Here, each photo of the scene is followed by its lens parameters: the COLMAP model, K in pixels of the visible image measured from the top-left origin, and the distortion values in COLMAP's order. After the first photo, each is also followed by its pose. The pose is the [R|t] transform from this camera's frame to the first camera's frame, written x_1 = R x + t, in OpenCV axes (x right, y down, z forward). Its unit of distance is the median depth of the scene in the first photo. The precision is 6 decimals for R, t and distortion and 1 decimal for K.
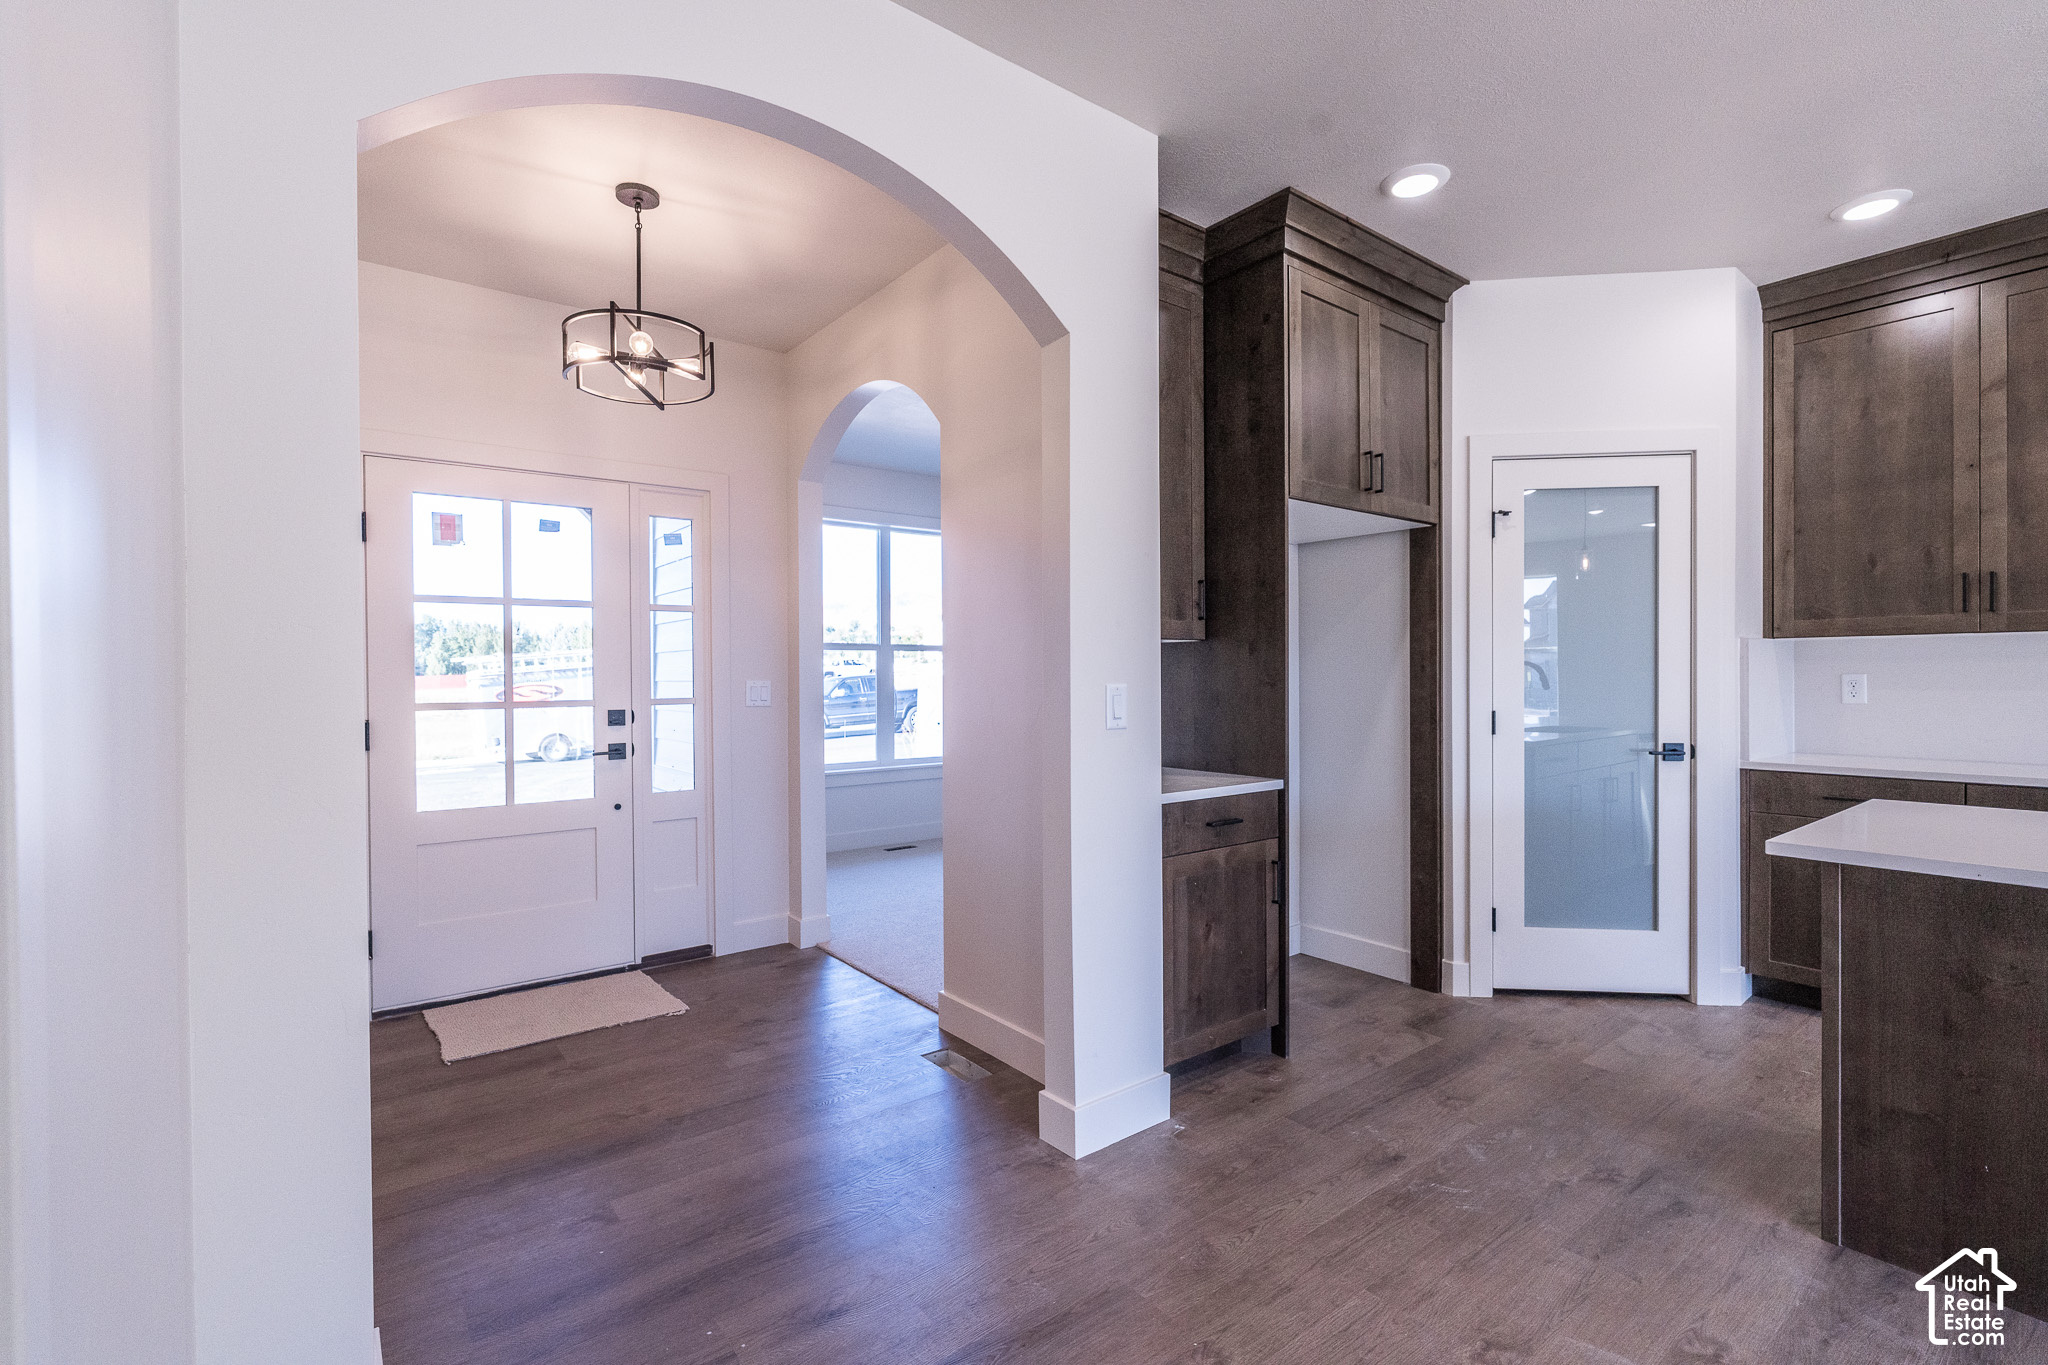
lens RADIAL K [[928.0, 0, 1012.7], [0, 928.0, 679.5], [0, 0, 1]] dist [0.001909, 0.000672]
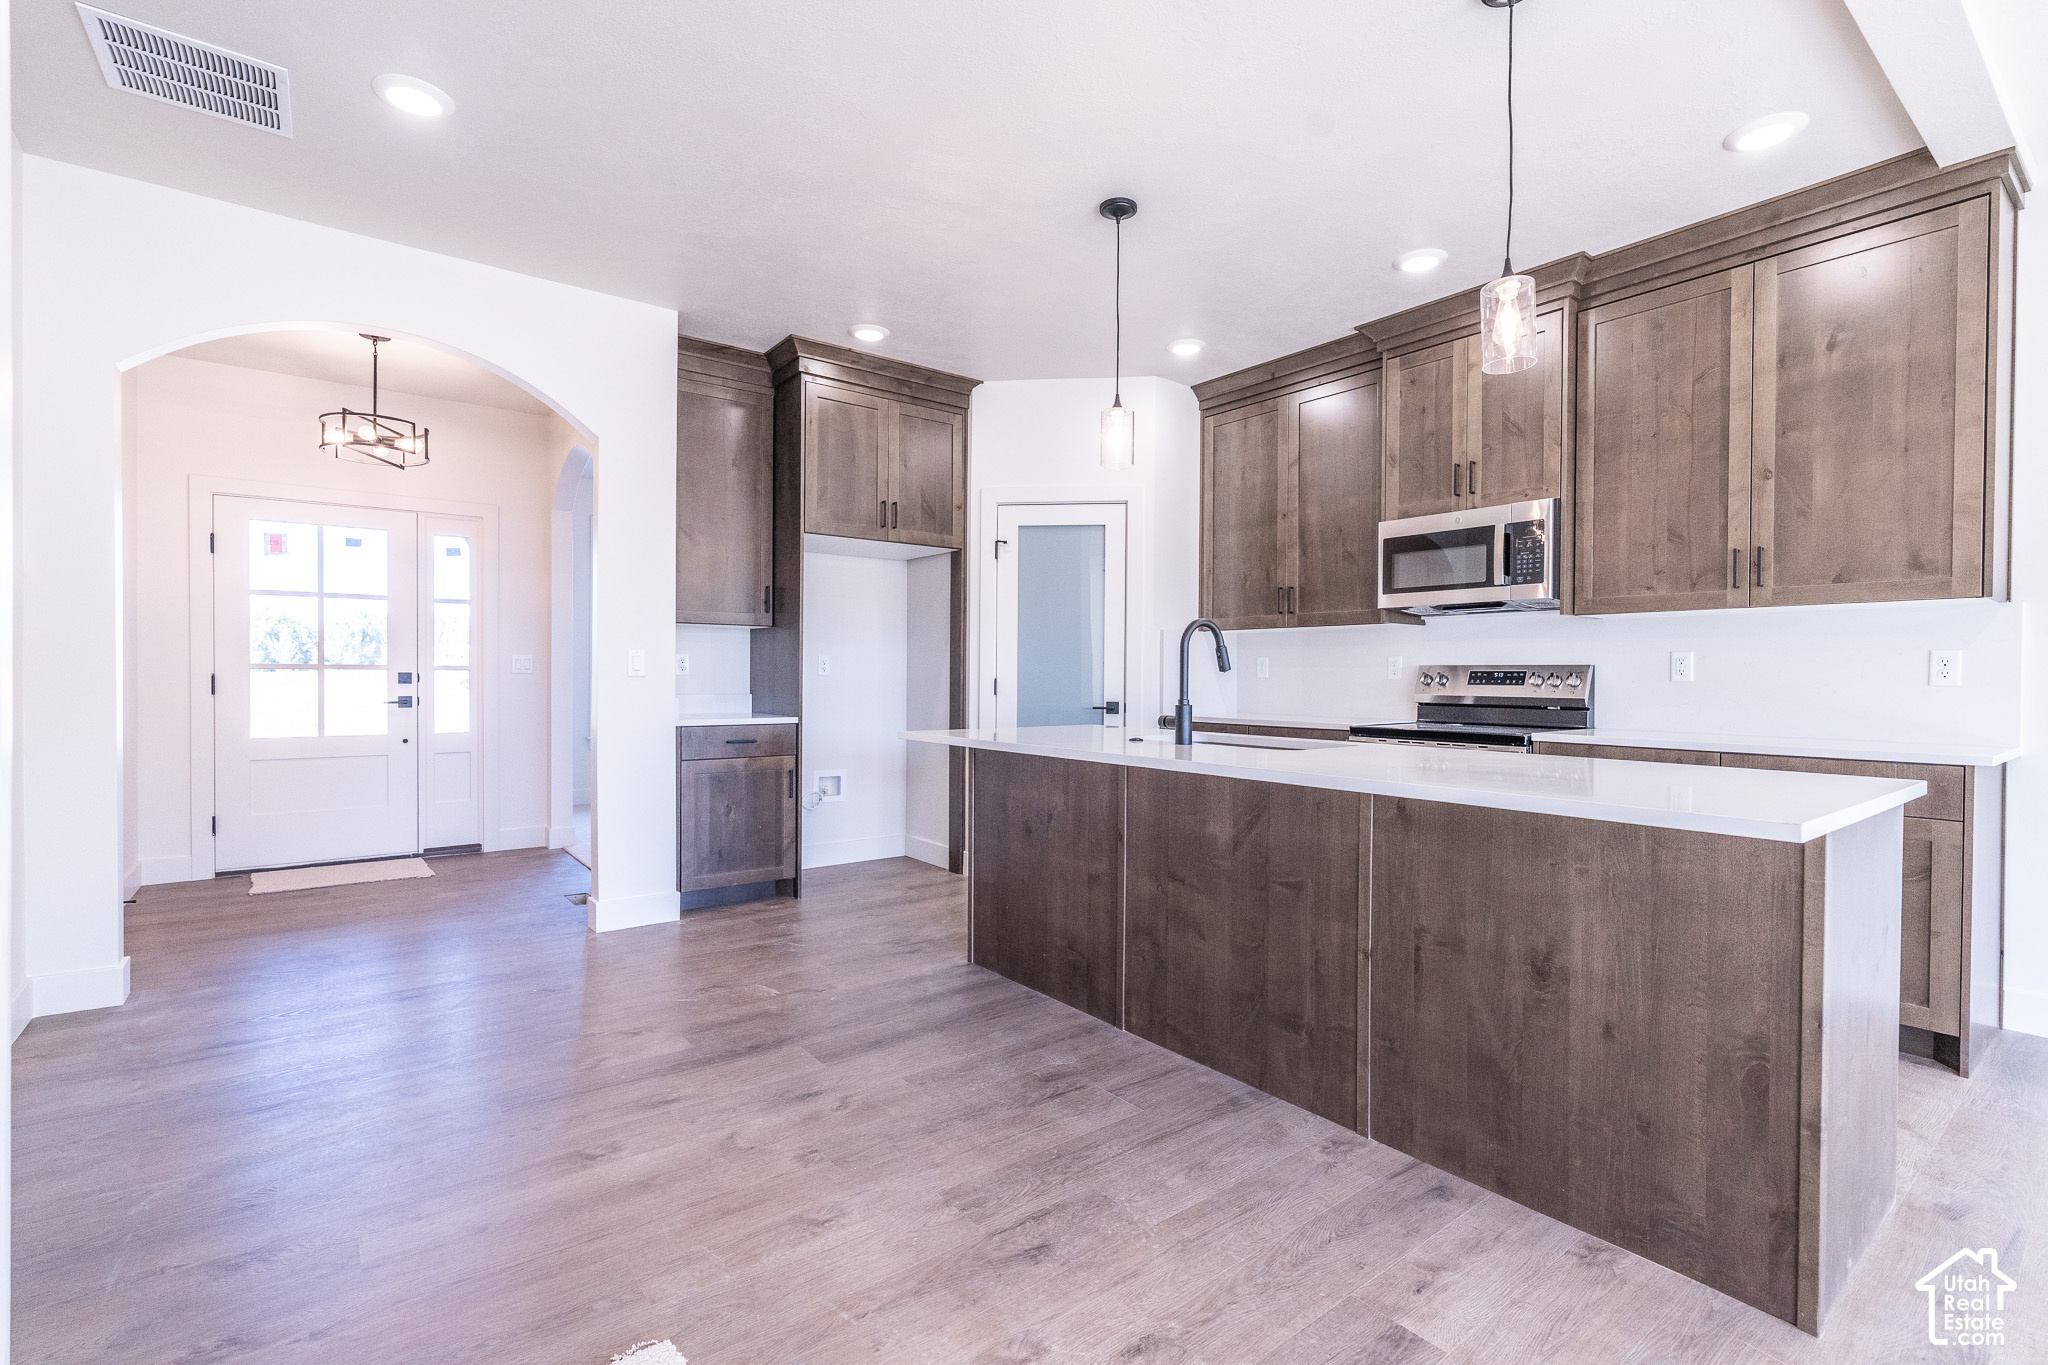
lens RADIAL K [[928.0, 0, 1012.7], [0, 928.0, 679.5], [0, 0, 1]] dist [0.001909, 0.000672]
pose [[0.999916, 0.012261, -0.004306, 0.560952], [-0.012264, 0.999925, -0.000575, 0.036541], [0.004298, 0.000628, 0.999991, -0.455237]]
